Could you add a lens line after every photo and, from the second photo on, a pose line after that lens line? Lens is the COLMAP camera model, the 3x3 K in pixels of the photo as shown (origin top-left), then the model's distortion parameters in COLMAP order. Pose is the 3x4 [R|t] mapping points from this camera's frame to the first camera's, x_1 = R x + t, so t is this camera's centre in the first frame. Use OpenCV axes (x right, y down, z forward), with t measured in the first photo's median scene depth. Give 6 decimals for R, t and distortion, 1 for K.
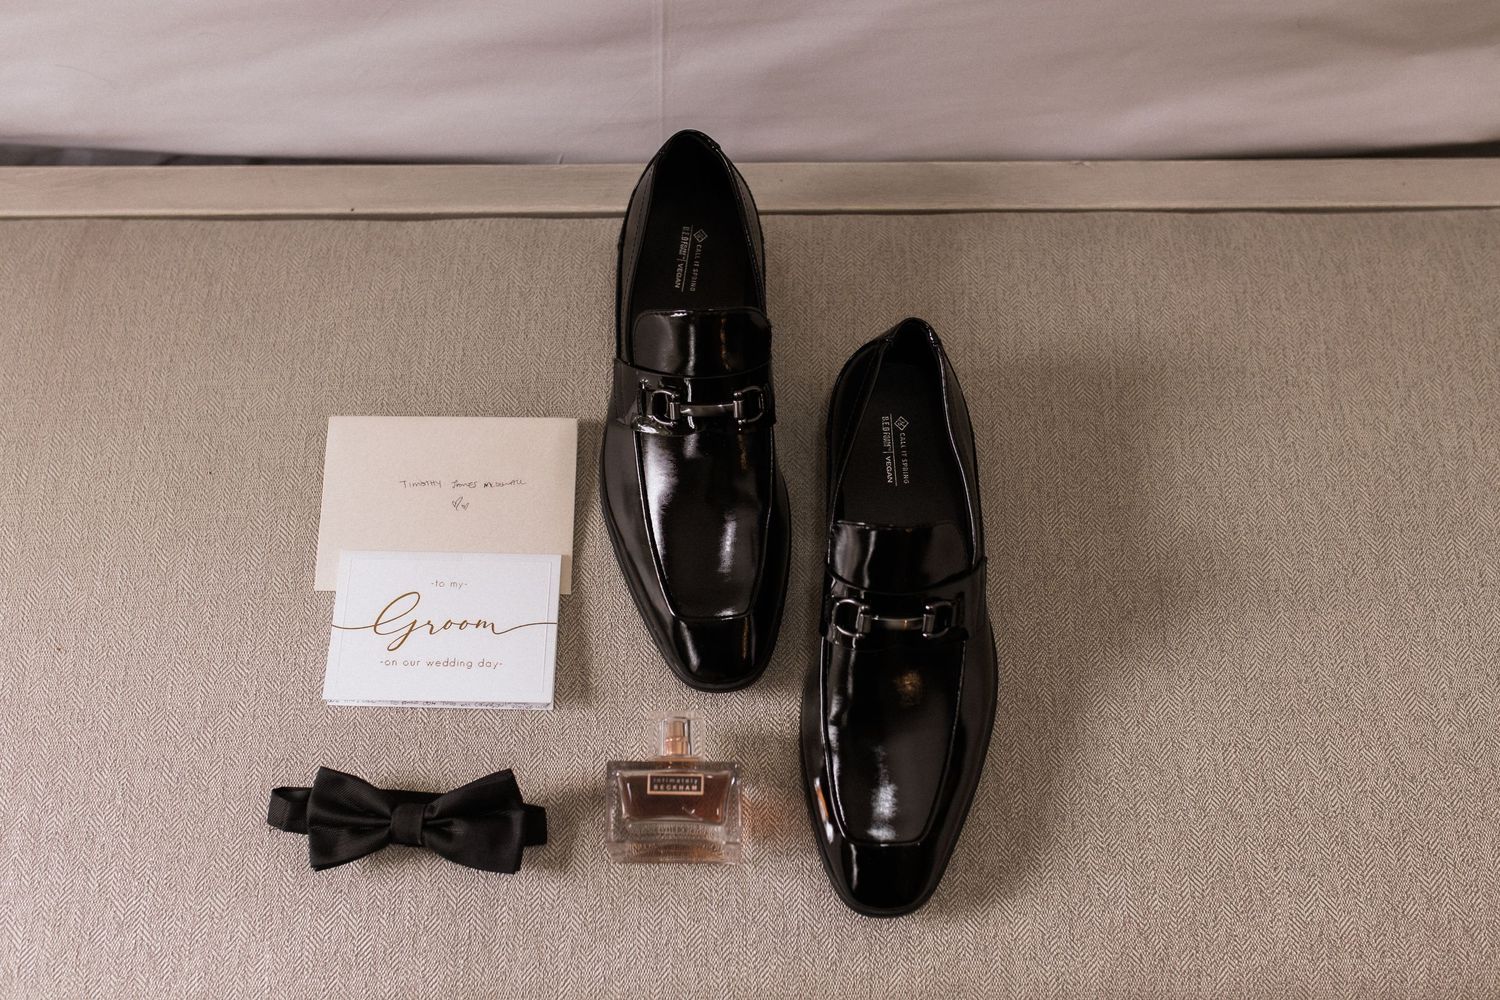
lens RADIAL K [[1485.4, 0, 750.0], [0, 1485.4, 500.0], [0, 0, 1]] dist [0.046049, -0.027961]
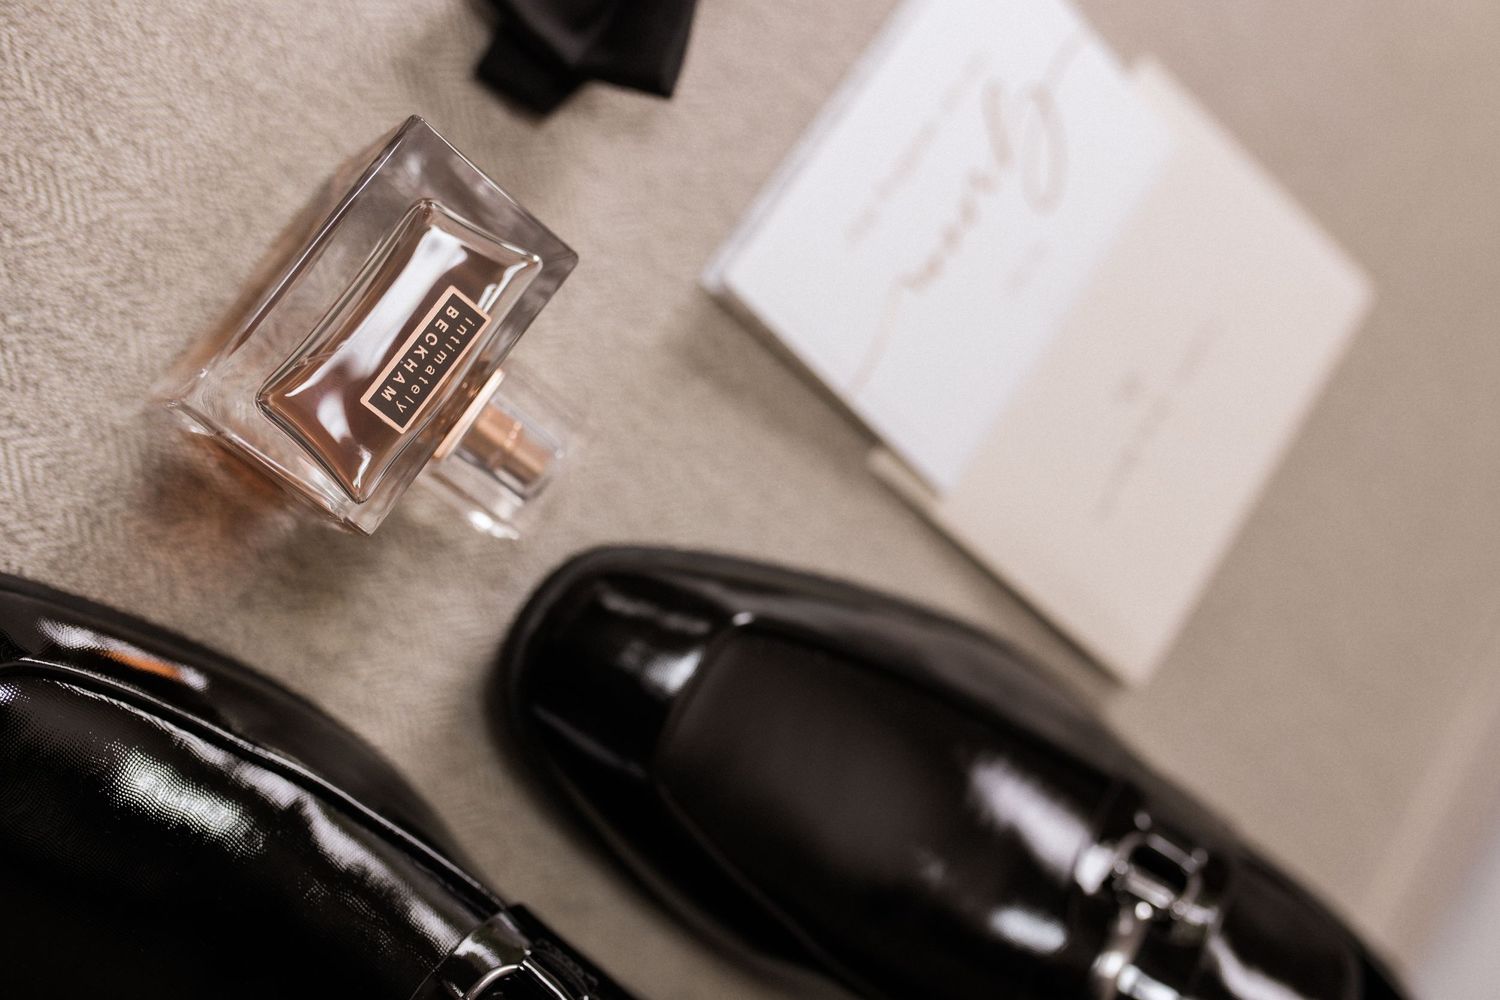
lens RADIAL K [[1522.6, 0, 750.0], [0, 1522.6, 500.0], [0, 0, 1]] dist [-0.013676, -0.004349]
pose [[-0.544244, 0.806106, -0.232360, 0.019907], [-0.824371, -0.565250, -0.030094, 0.107399], [-0.155600, 0.175172, 0.972164, 0.577309]]
